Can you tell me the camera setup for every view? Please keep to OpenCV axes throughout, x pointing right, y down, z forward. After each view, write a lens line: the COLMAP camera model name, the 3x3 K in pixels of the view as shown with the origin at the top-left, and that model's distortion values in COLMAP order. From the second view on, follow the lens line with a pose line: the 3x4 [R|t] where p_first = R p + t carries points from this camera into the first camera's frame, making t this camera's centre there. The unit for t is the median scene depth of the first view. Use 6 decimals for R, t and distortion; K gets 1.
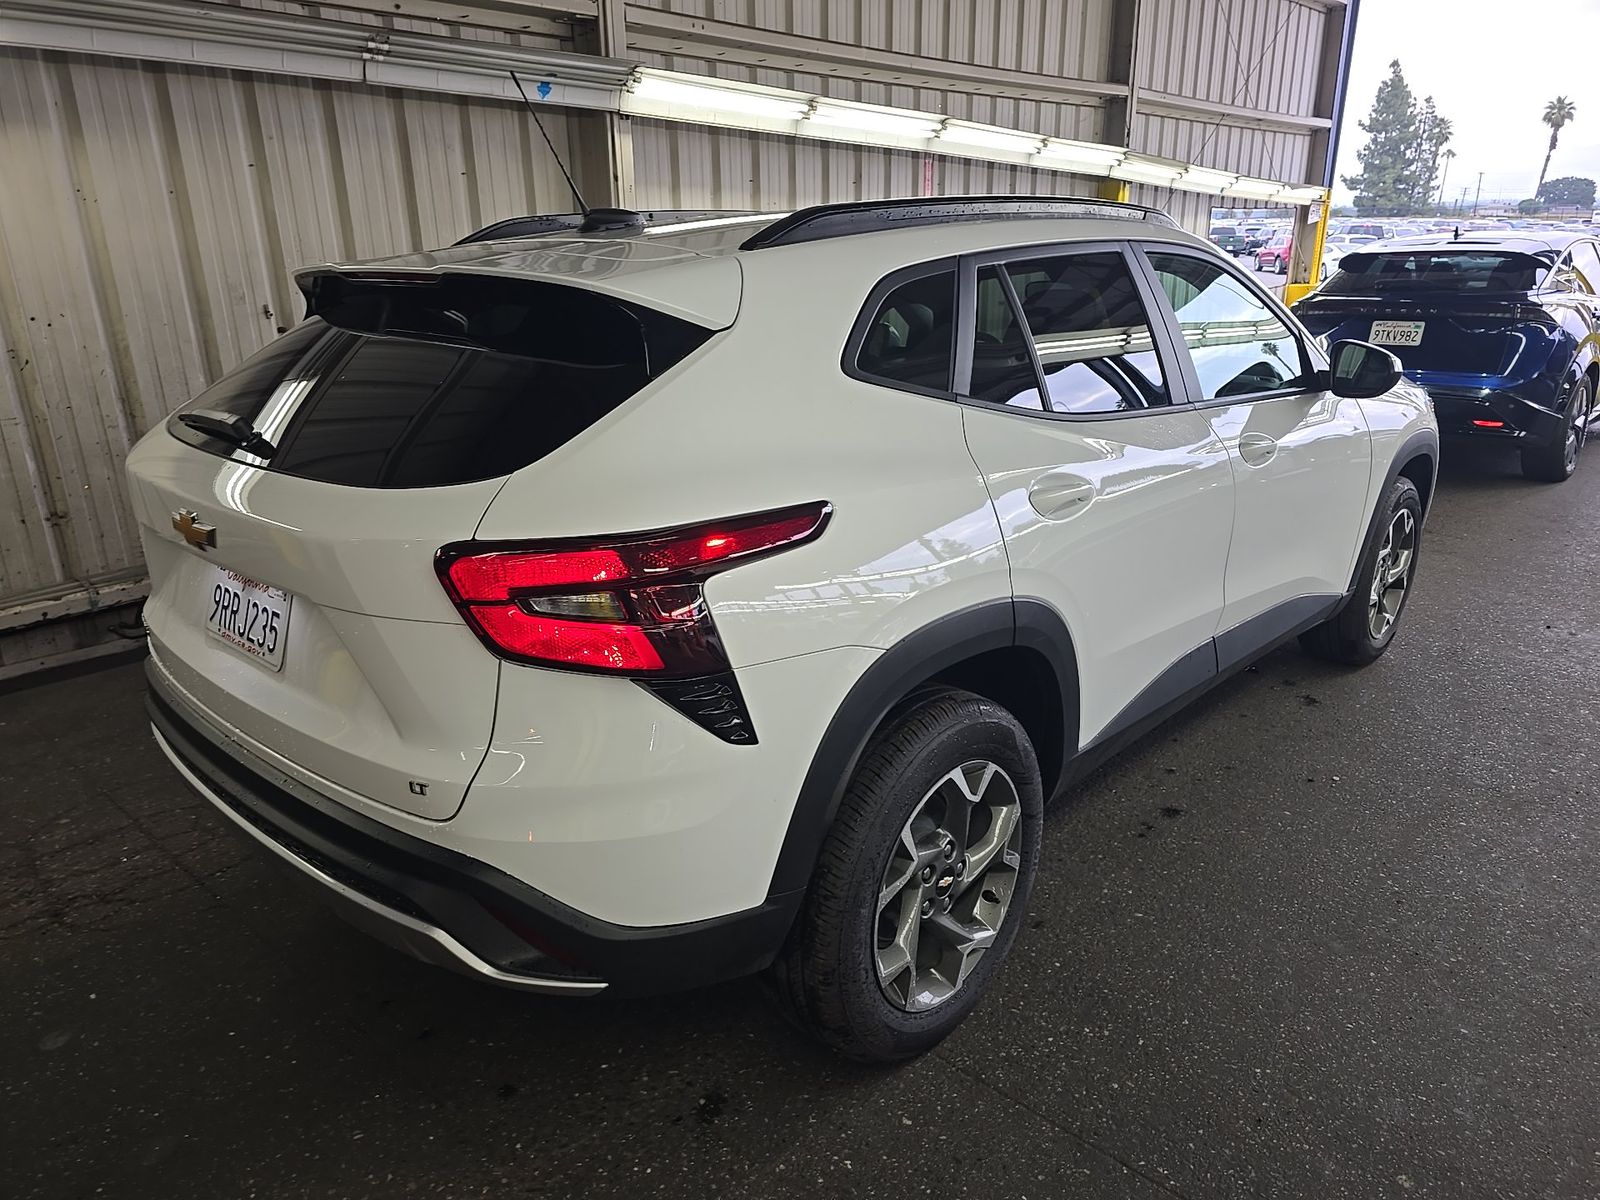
lens RADIAL K [[1070.0, 0, 809.9], [0, 1070.0, 590.5], [0, 0, 1]] dist [0.034350, -0.032703]
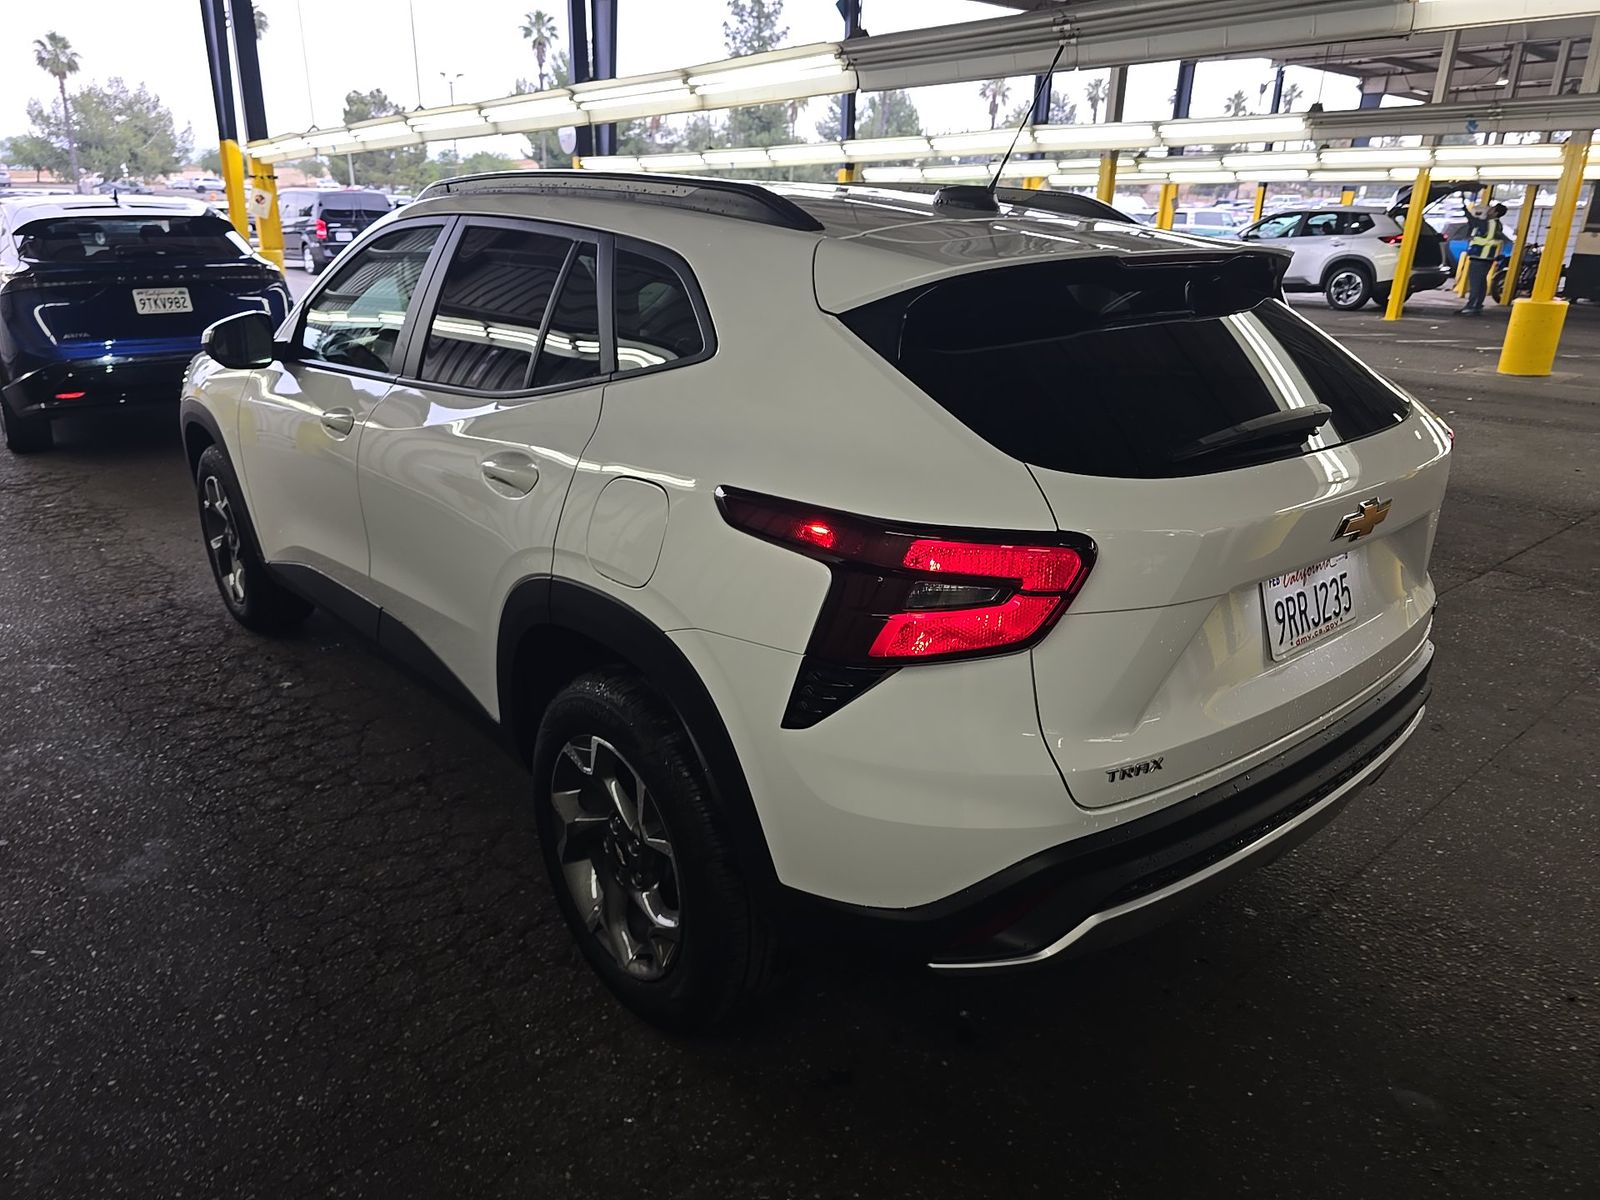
lens RADIAL K [[1070.0, 0, 797.6], [0, 1070.0, 594.6], [0, 0, 1]] dist [0.034350, -0.032703]
pose [[0.146386, -0.321264, 0.935607, -0.630640], [0.286563, 0.919014, 0.270730, -0.161427], [-0.946812, 0.228480, 0.226593, 0.510056]]
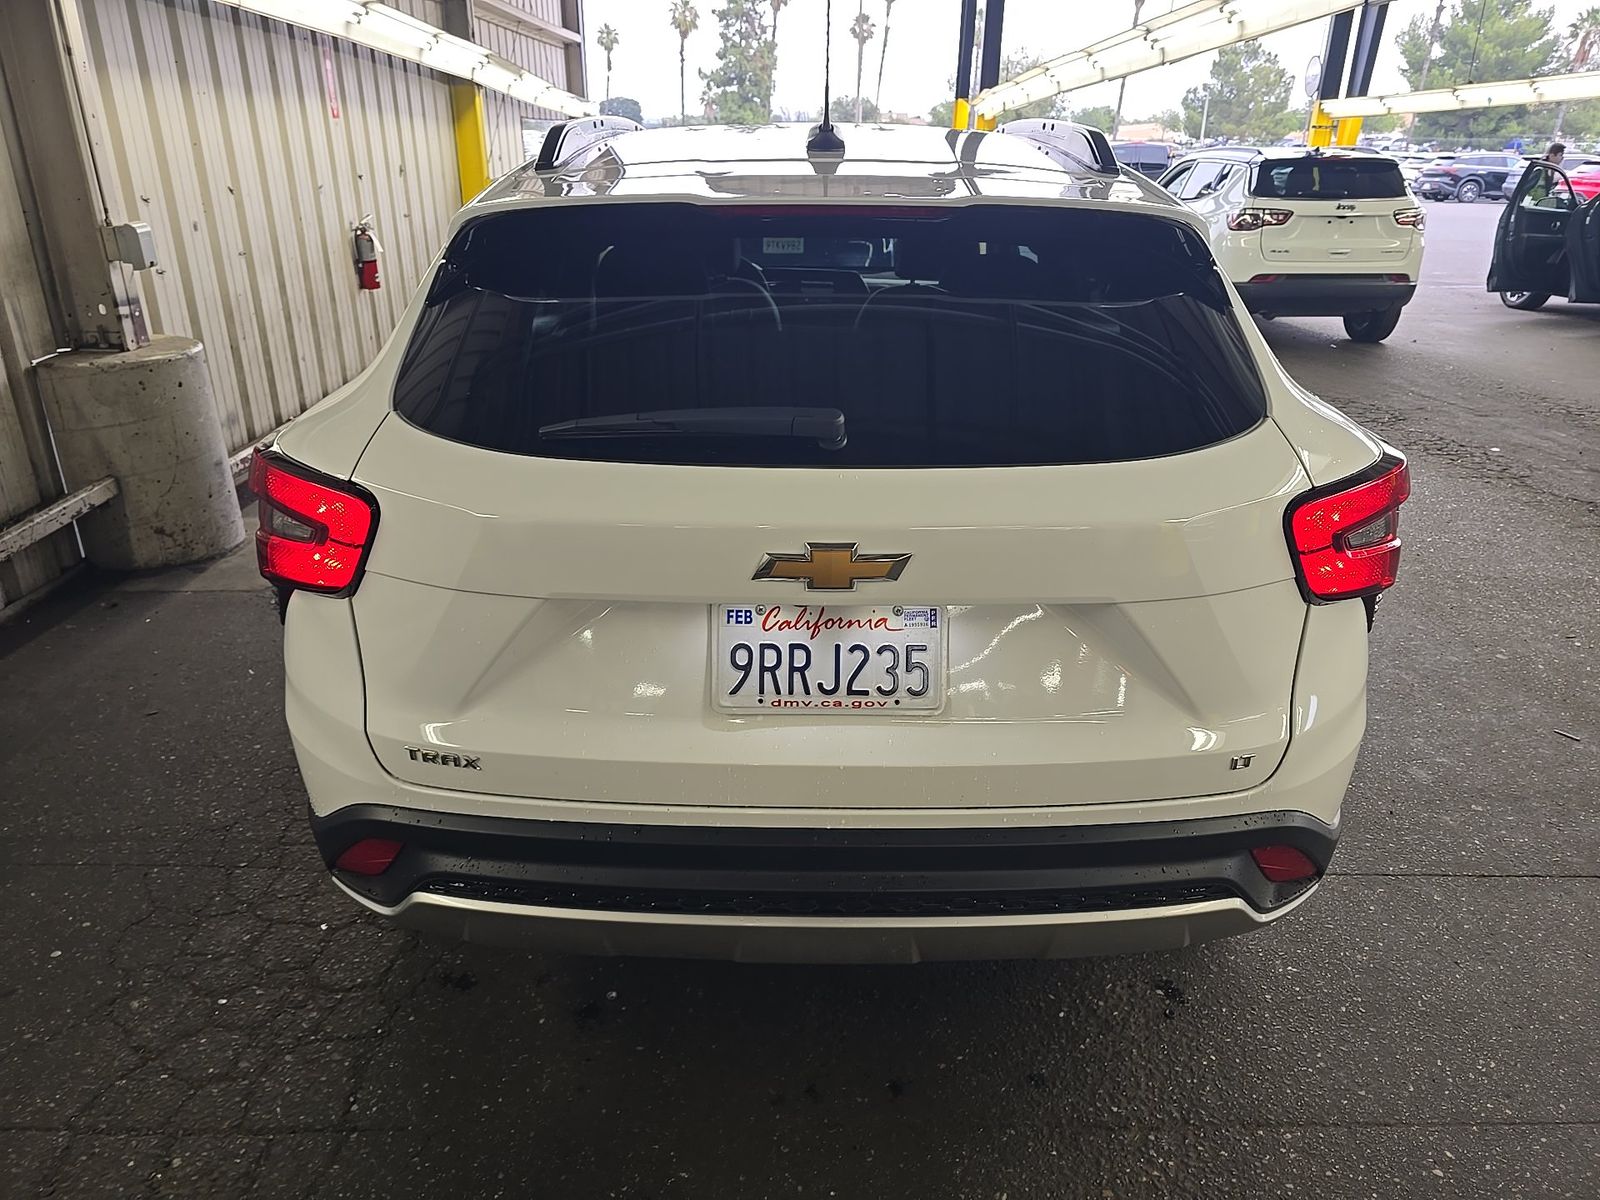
lens RADIAL K [[1070.0, 0, 807.8], [0, 1070.0, 610.9], [0, 0, 1]] dist [0.034350, -0.032703]
pose [[0.744576, -0.245774, 0.620646, -0.416213], [0.188469, 0.969327, 0.157749, -0.057538], [-0.640380, -0.000483, 0.768058, 0.178511]]
